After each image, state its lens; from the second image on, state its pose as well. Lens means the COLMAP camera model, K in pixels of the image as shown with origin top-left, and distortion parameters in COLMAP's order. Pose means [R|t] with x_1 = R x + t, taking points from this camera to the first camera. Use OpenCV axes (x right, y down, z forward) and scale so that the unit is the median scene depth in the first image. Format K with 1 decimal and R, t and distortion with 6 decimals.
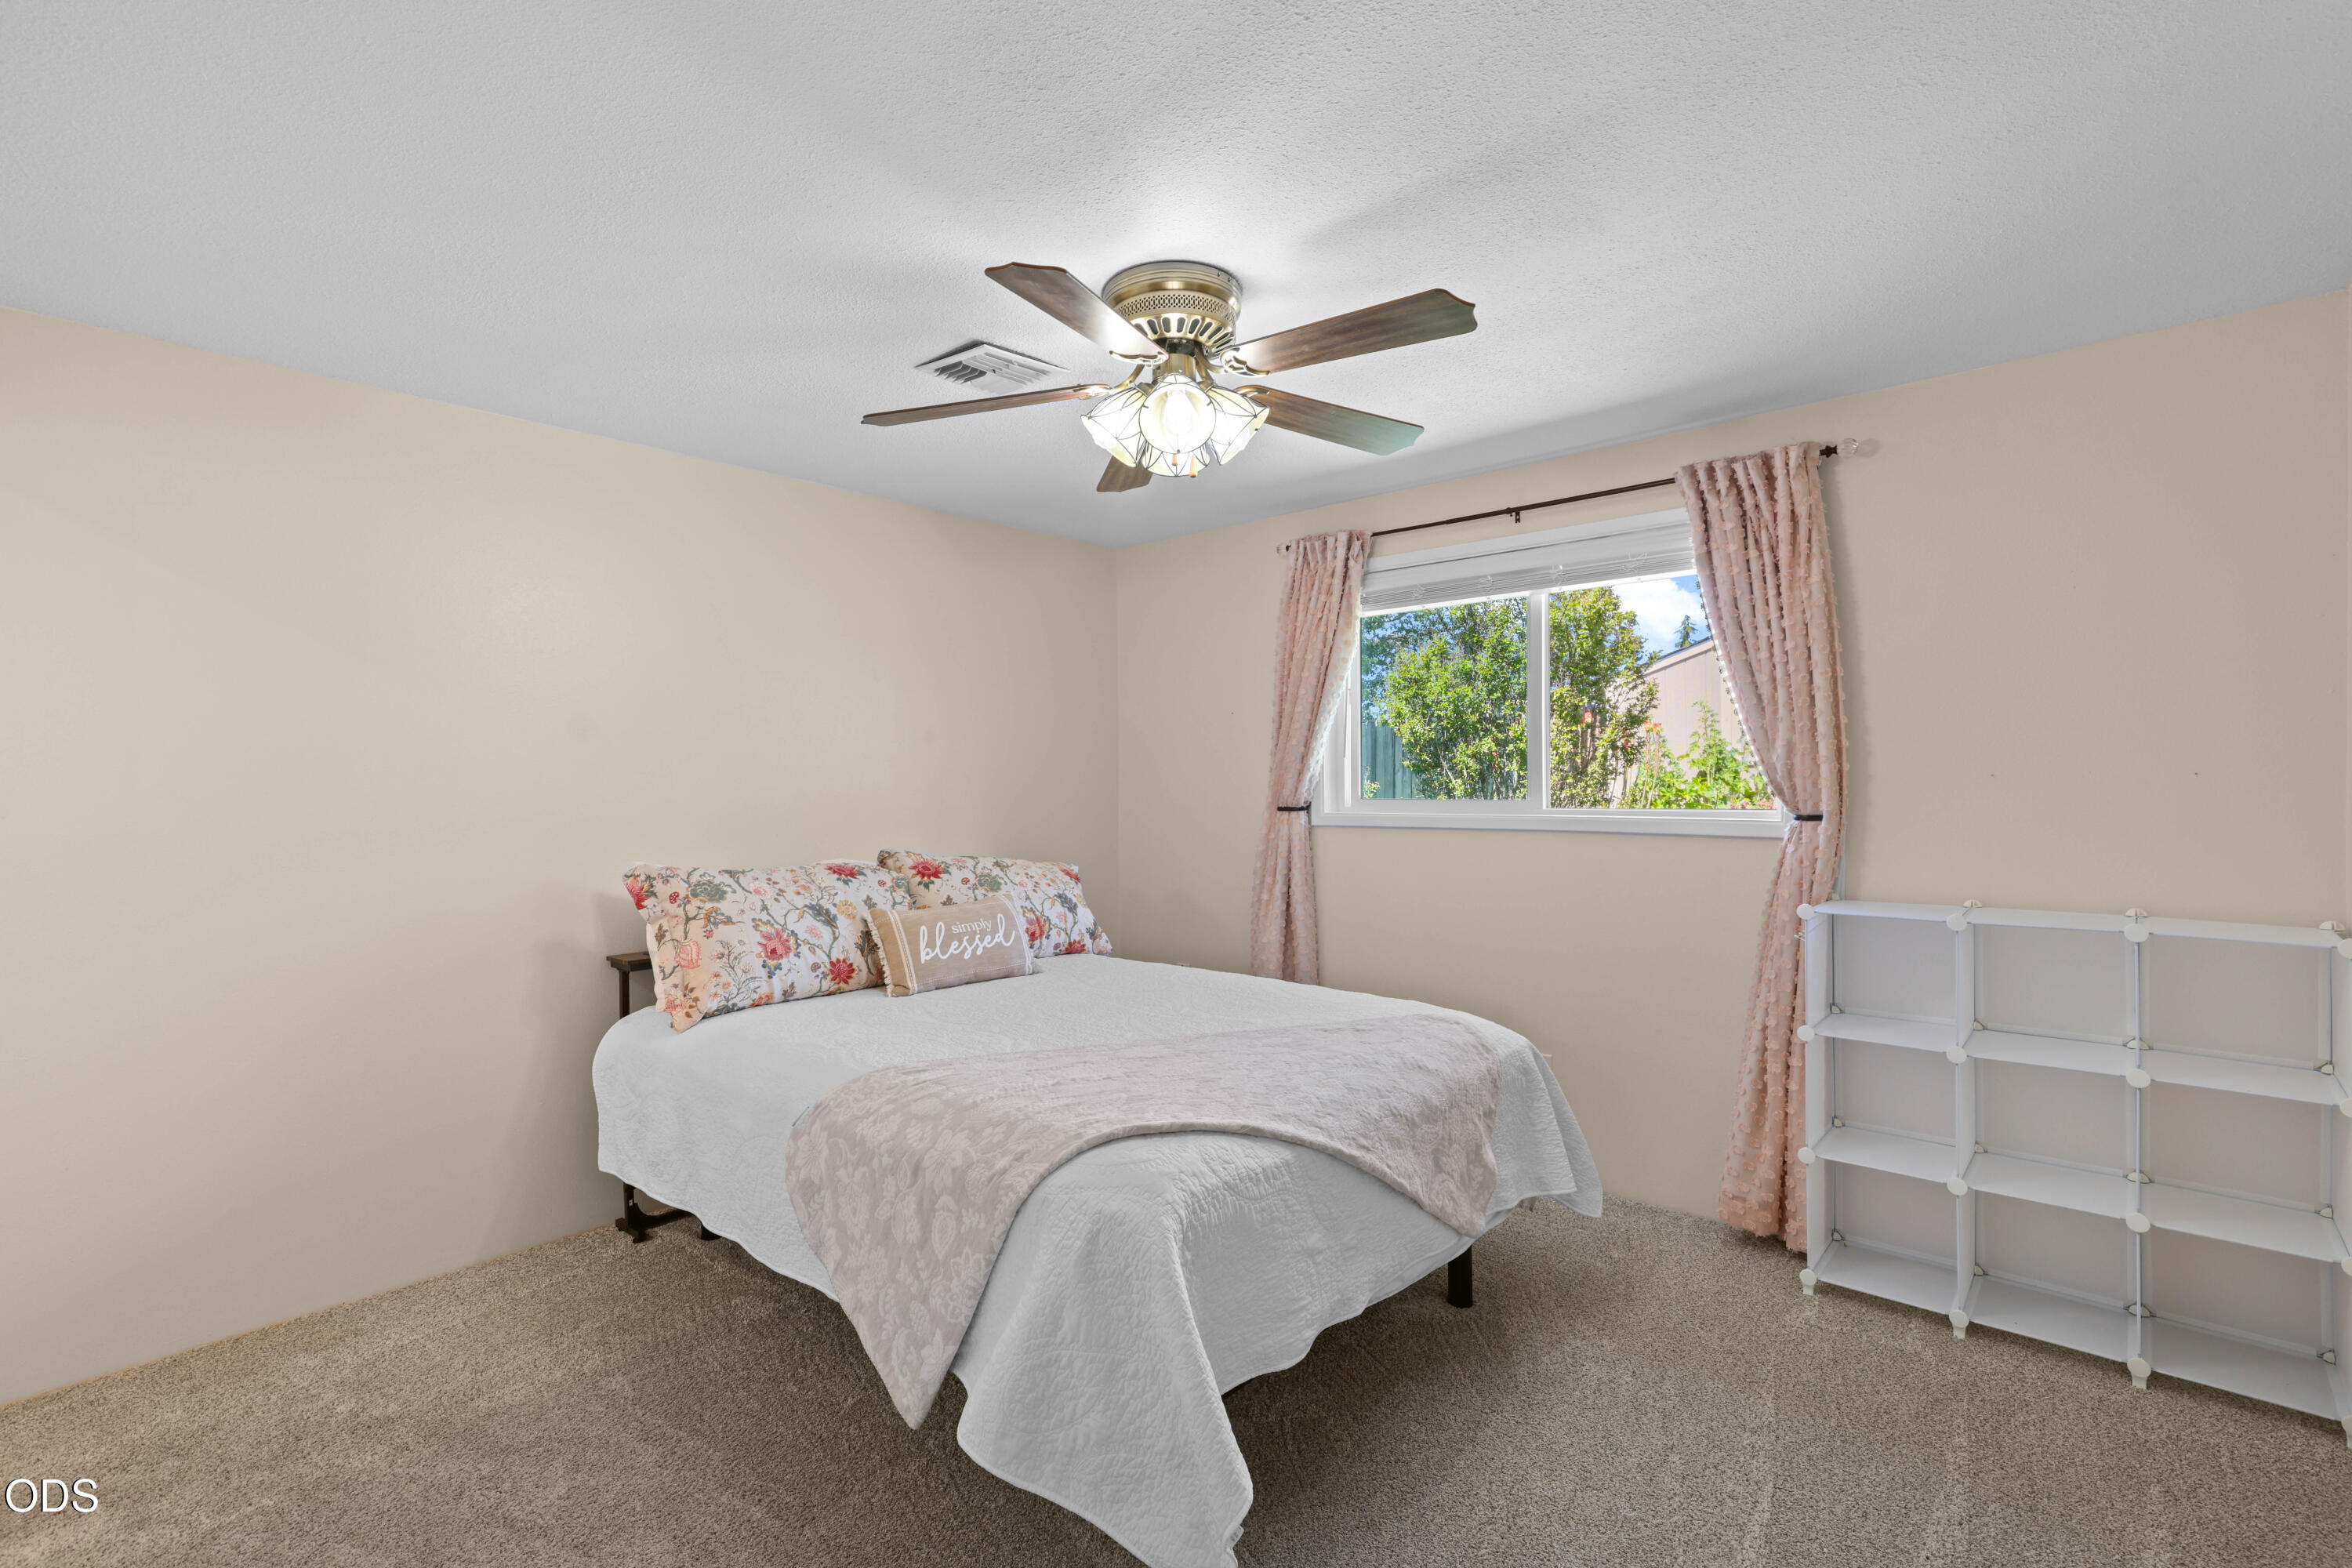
lens RADIAL K [[1062.3, 0, 1164.9], [0, 1062.3, 810.3], [0, 0, 1]] dist [0.065977, 0.000041]
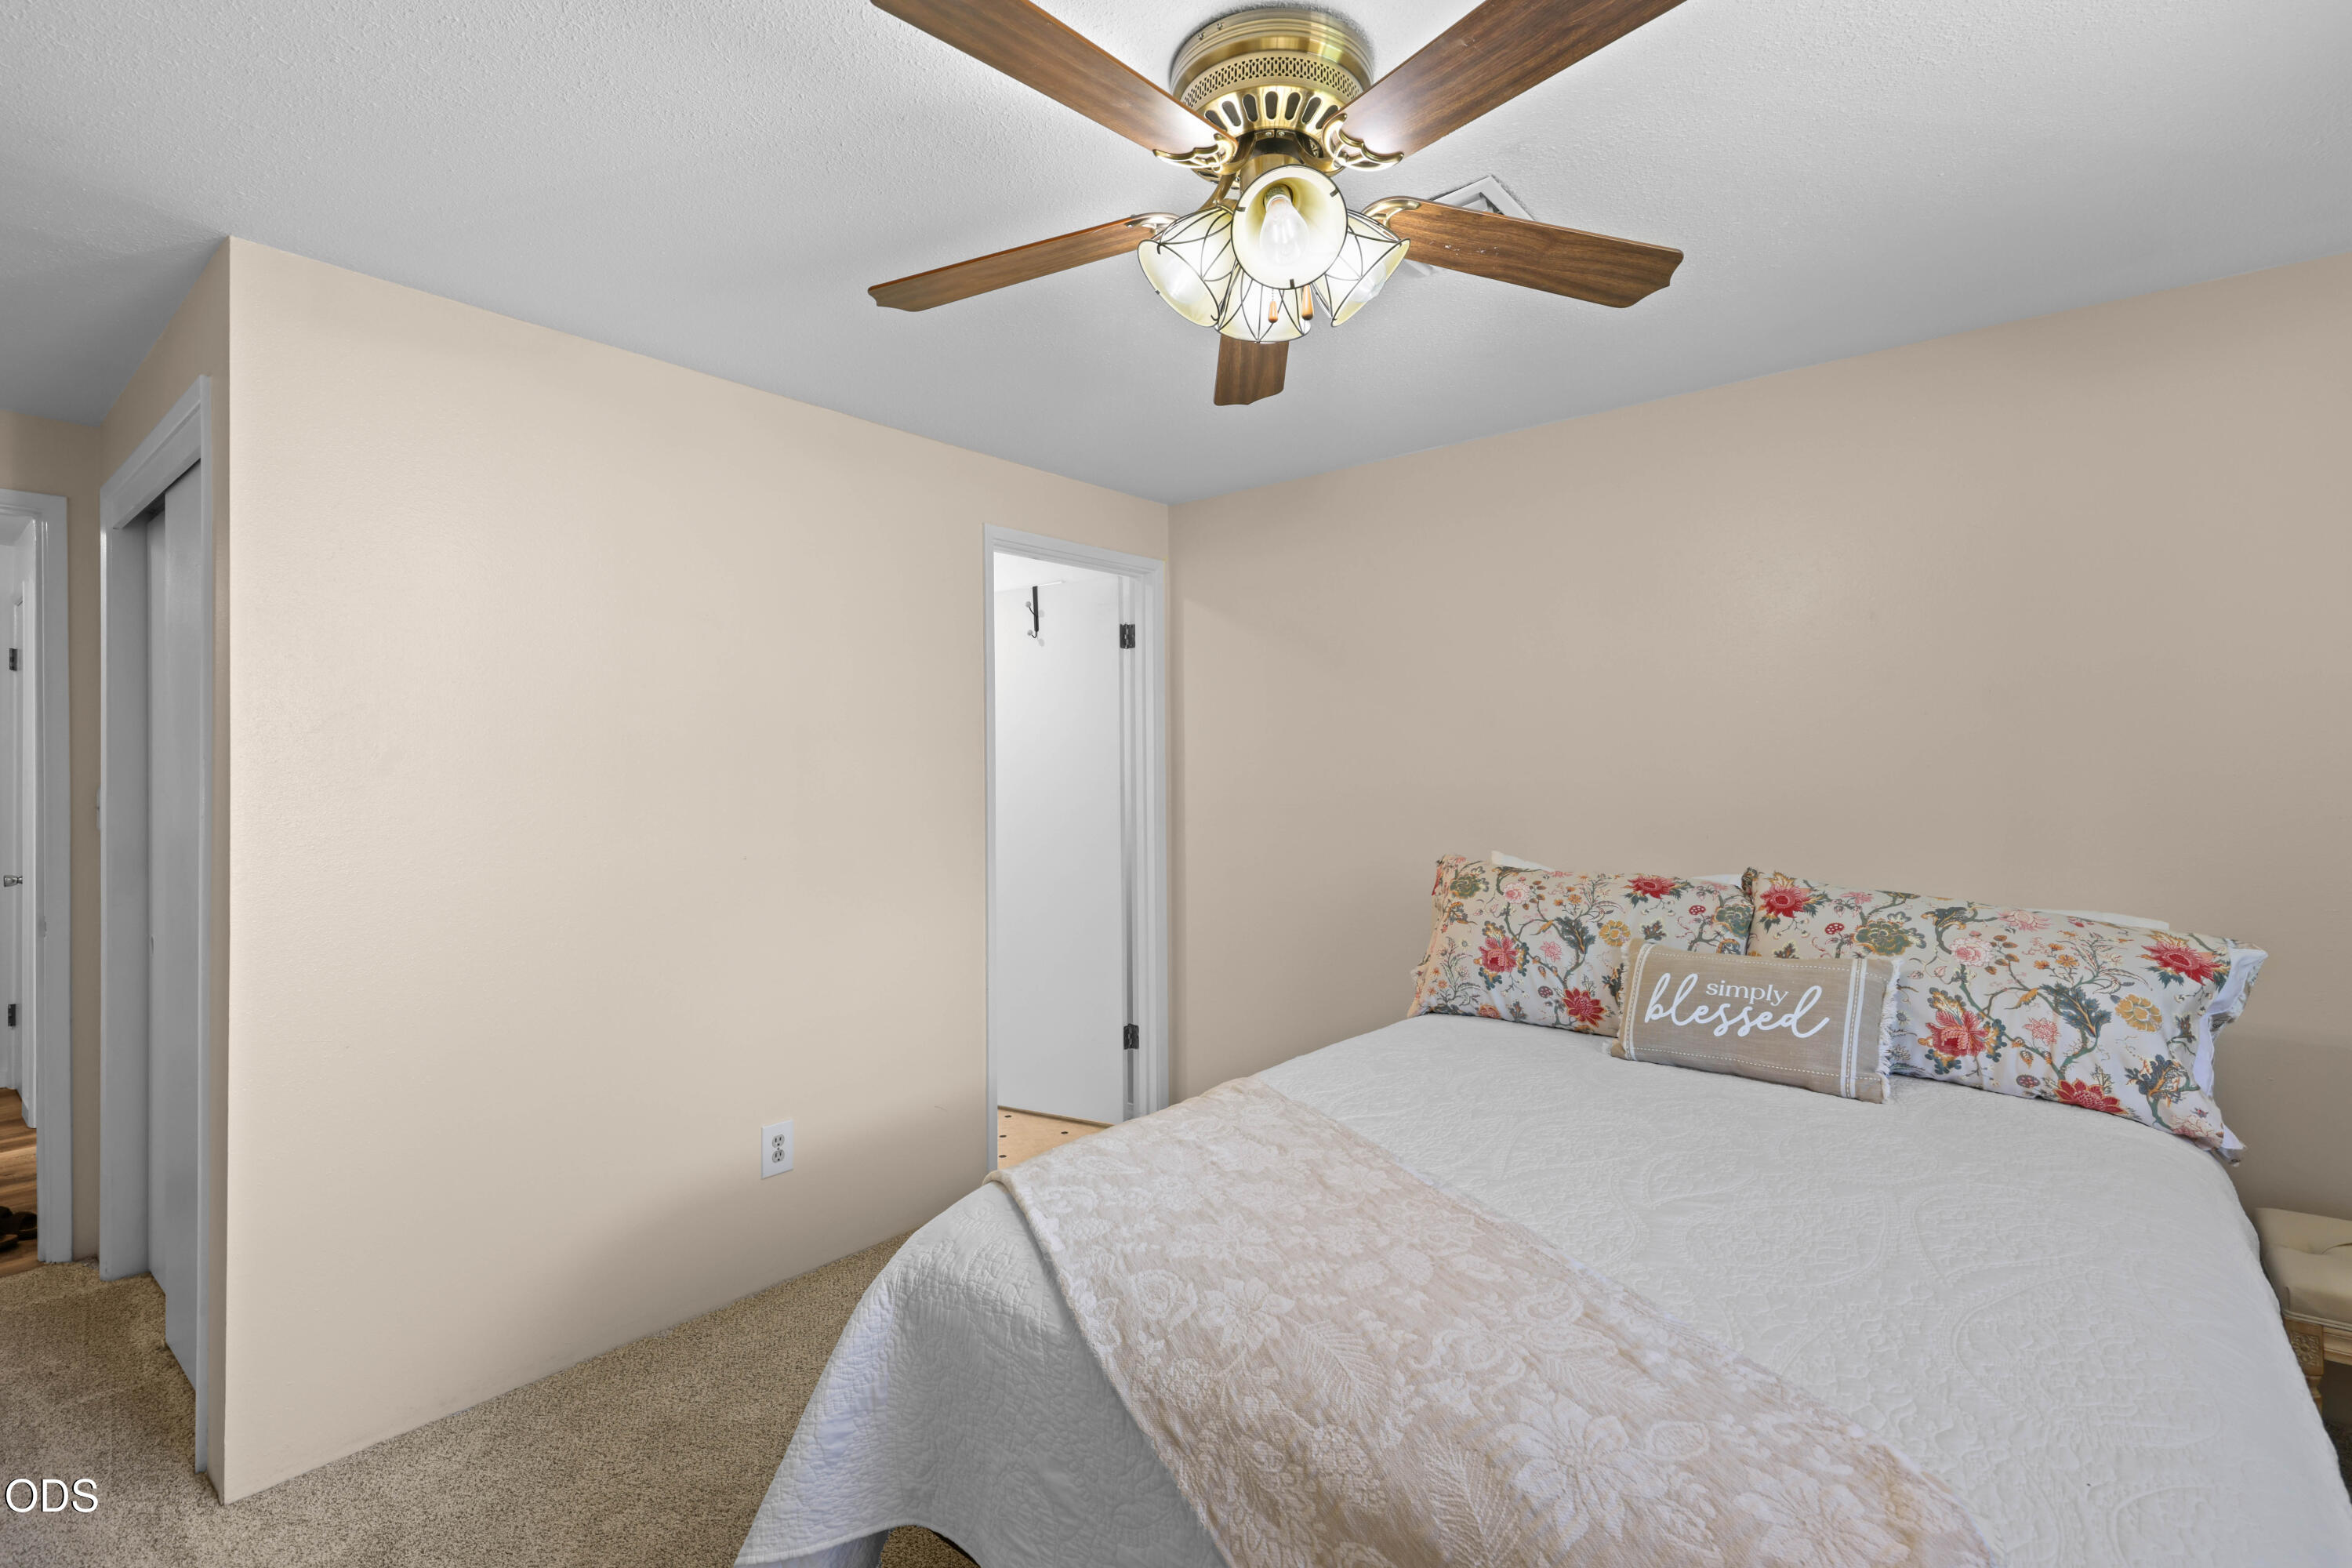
lens RADIAL K [[1080.5, 0, 1170.3], [0, 1080.5, 758.5], [0, 0, 1]] dist [0.001713, 0.000341]
pose [[0.040760, -0.008022, -0.999137, 0.515812], [-0.022377, 0.999710, -0.008939, -0.023843], [0.998918, 0.022722, 0.040569, 0.661435]]
